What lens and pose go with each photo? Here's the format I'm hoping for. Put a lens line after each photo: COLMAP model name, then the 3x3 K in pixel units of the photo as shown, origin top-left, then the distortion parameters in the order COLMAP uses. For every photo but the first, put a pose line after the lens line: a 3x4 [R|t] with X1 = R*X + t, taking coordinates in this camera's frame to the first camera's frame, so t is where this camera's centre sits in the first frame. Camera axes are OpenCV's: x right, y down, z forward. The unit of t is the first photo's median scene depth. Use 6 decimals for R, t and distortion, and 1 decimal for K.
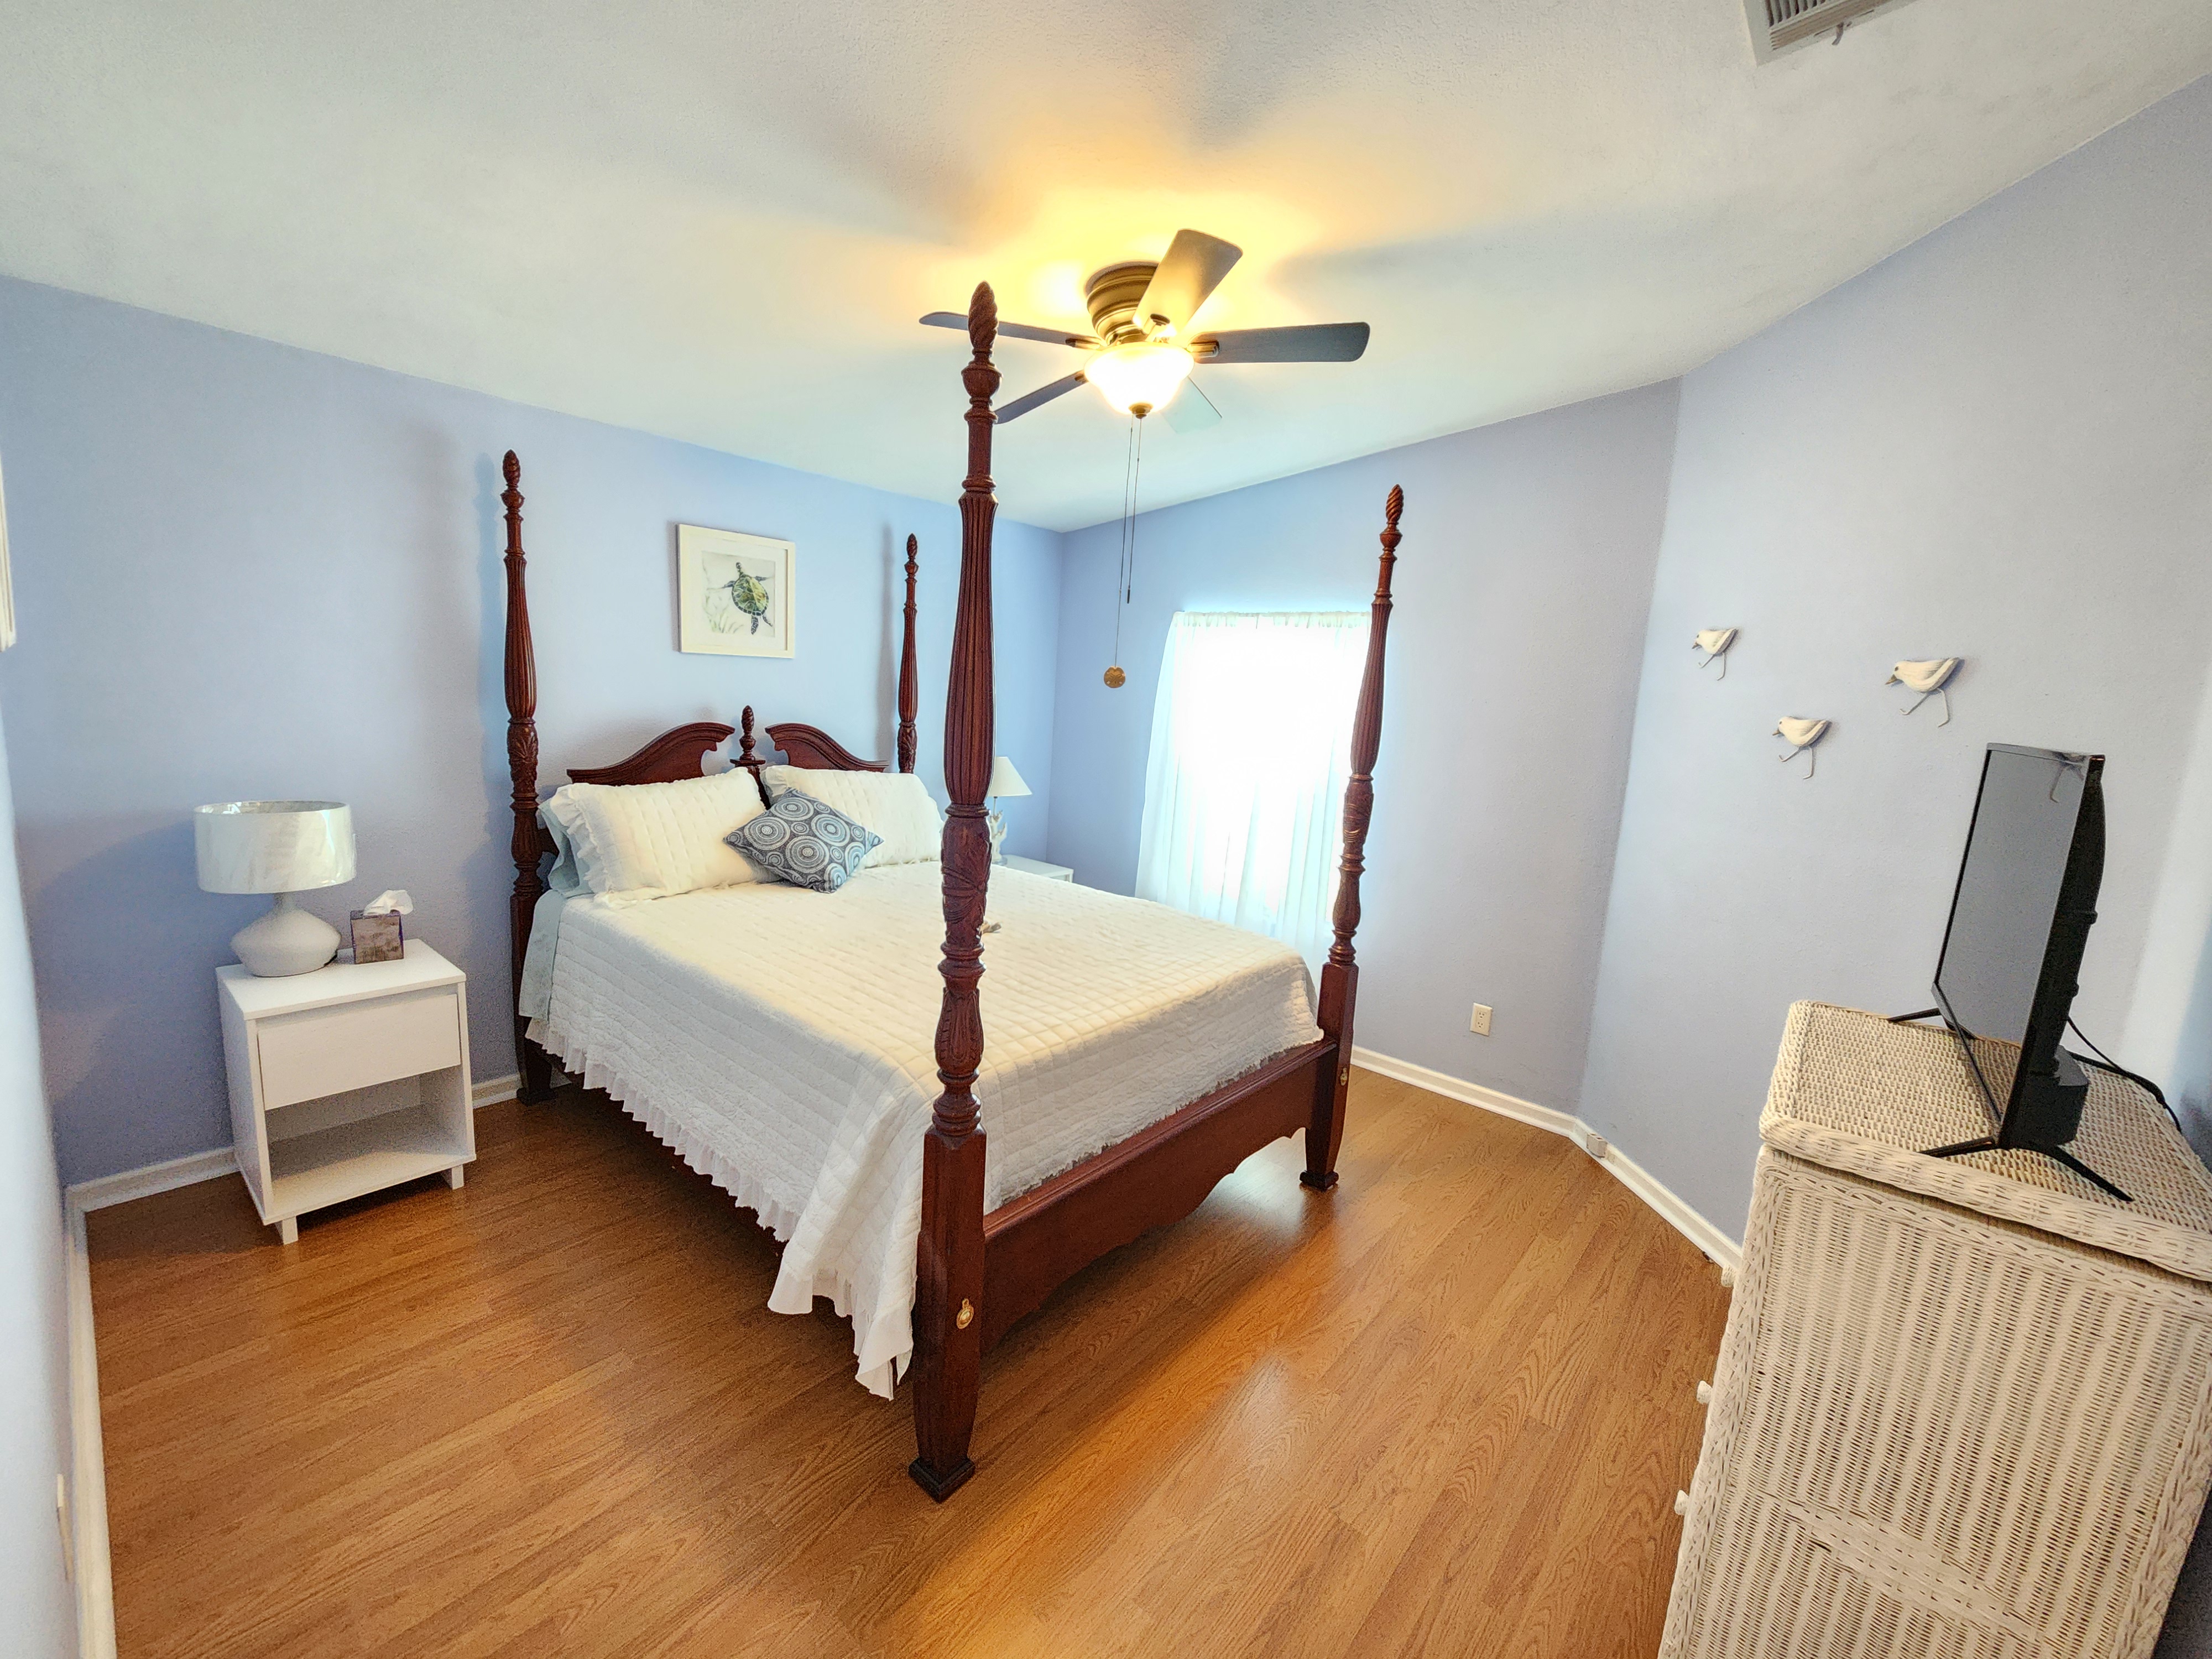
lens RADIAL K [[903.8, 0, 1082.1], [0, 903.8, 834.8], [0, 0, 1]] dist [0.039233, -0.019649]
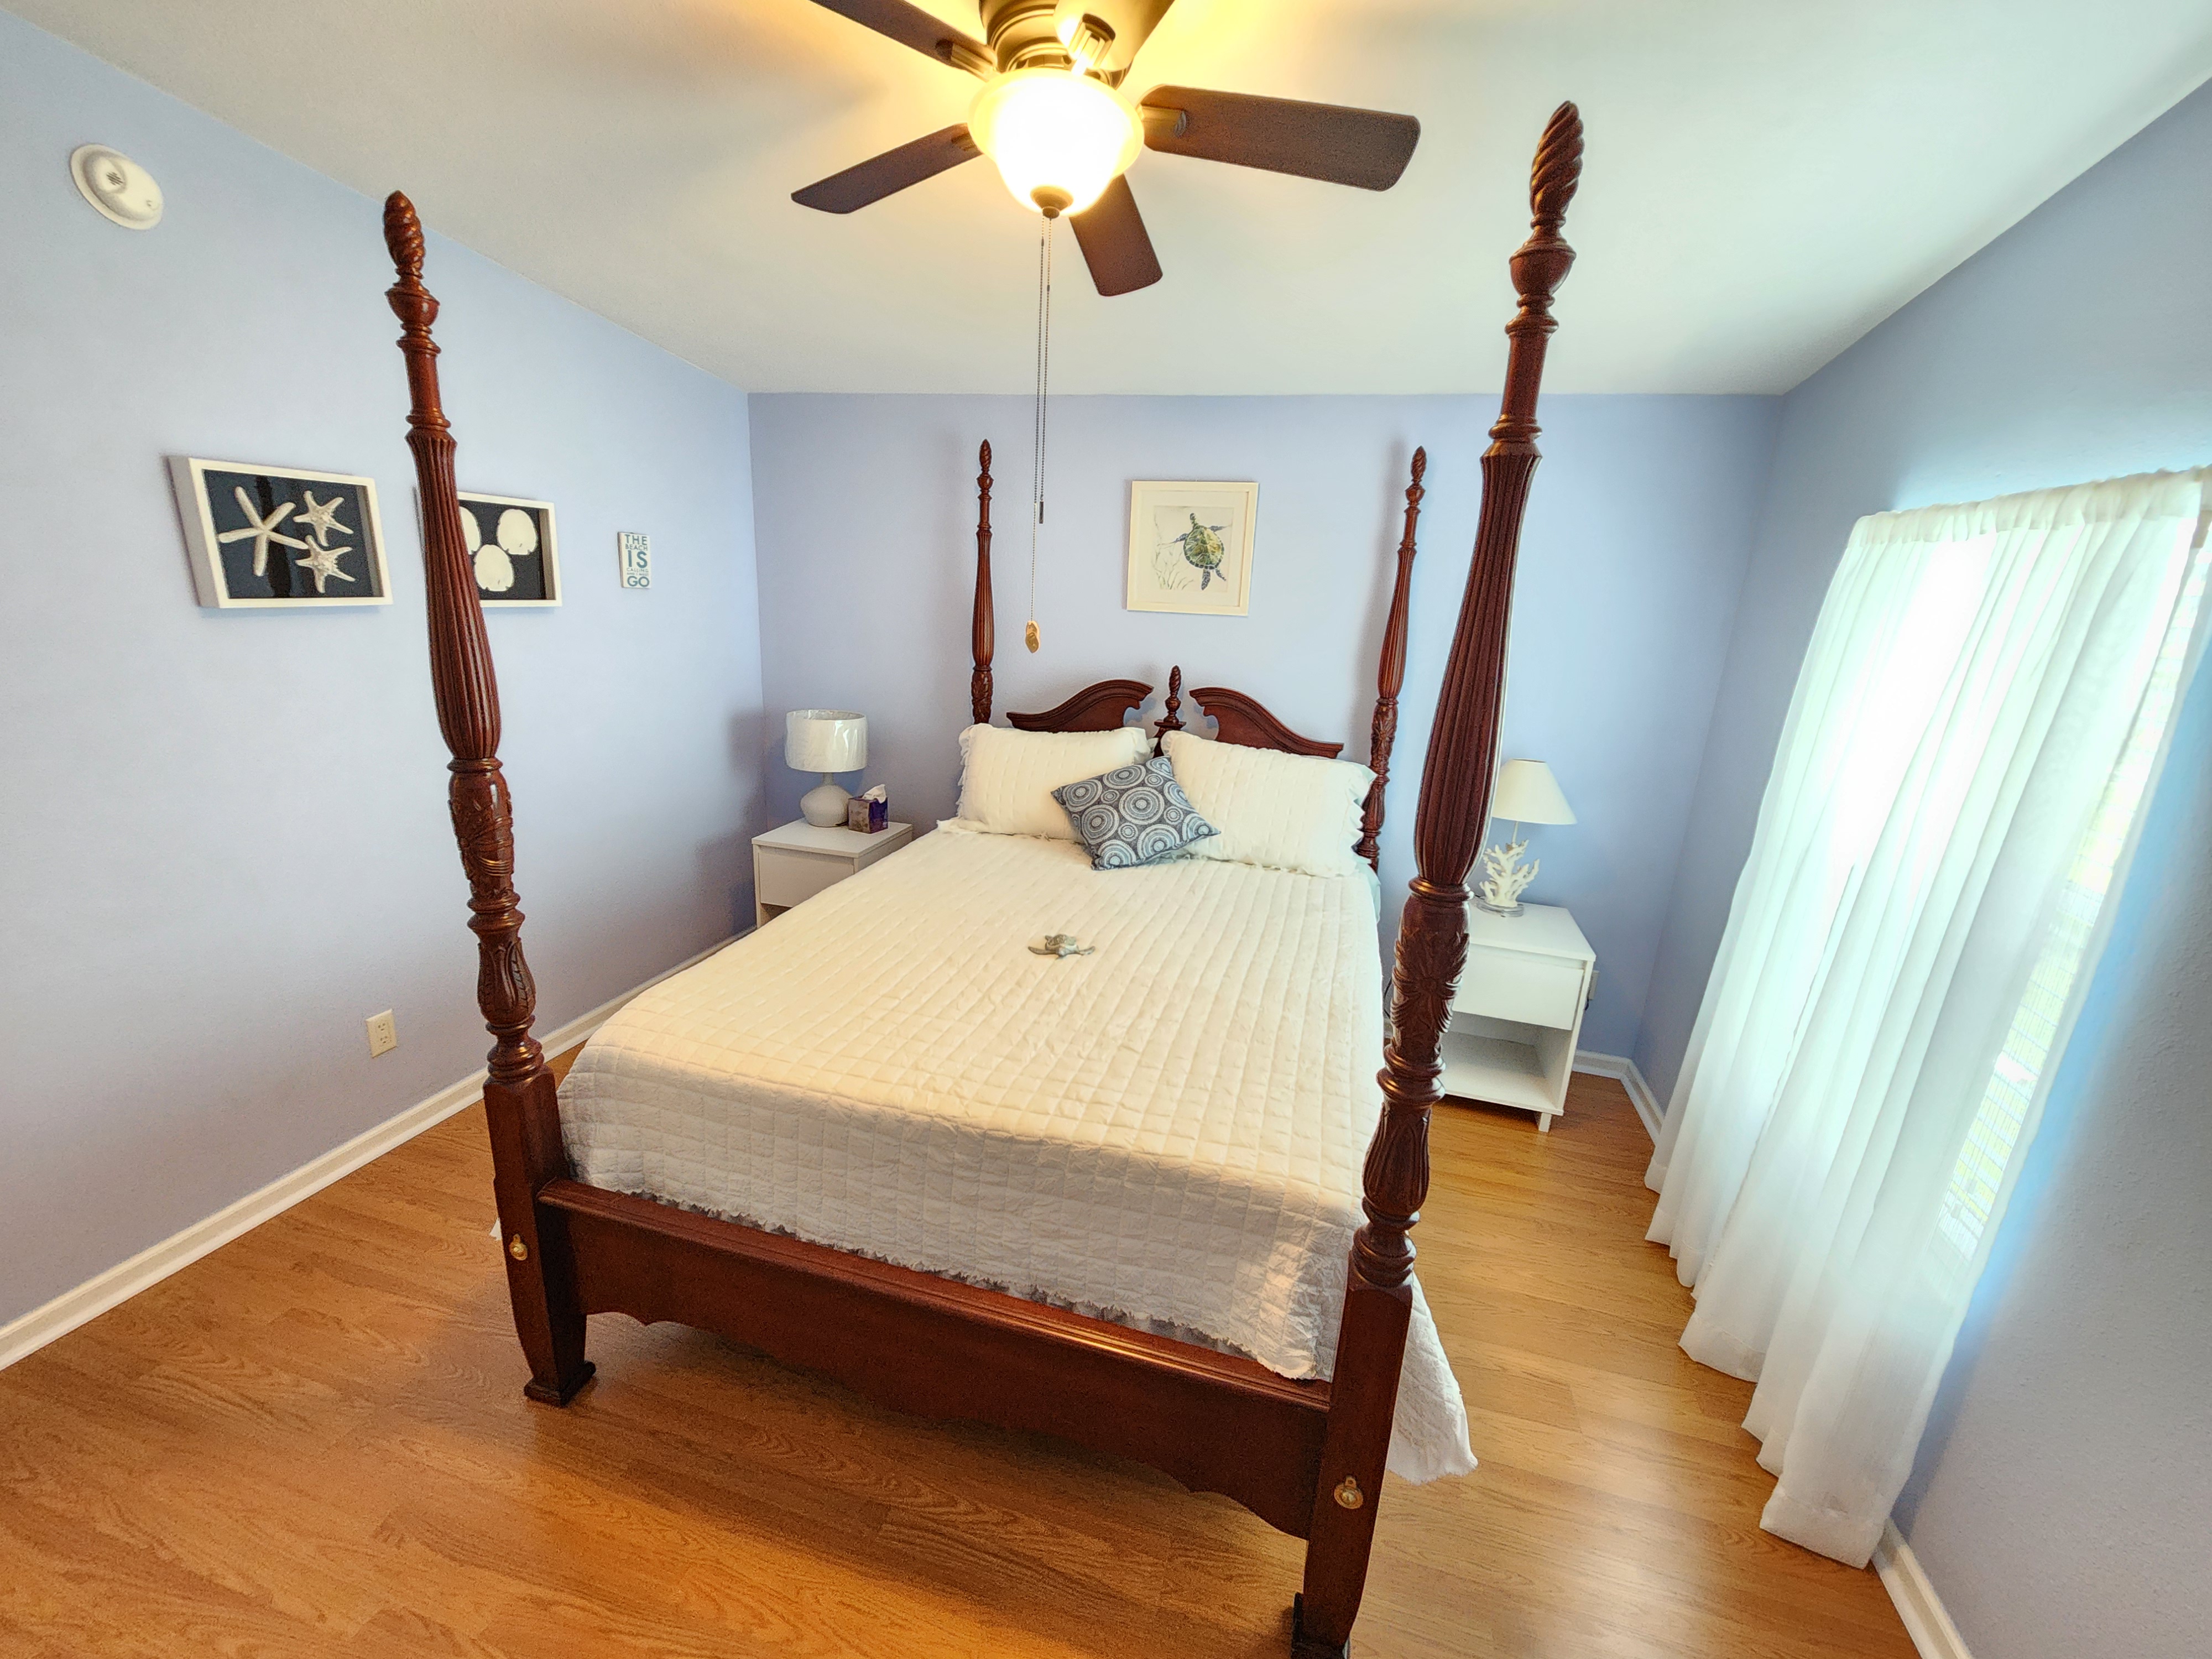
lens RADIAL K [[898.2, 0, 1103.3], [0, 898.2, 831.6], [0, 0, 1]] dist [0.011294, -0.007698]
pose [[0.444914, 0.205574, -0.871660, 0.522182], [-0.176120, 0.974376, 0.139903, -0.104279], [0.878085, 0.091272, 0.469720, 0.579669]]
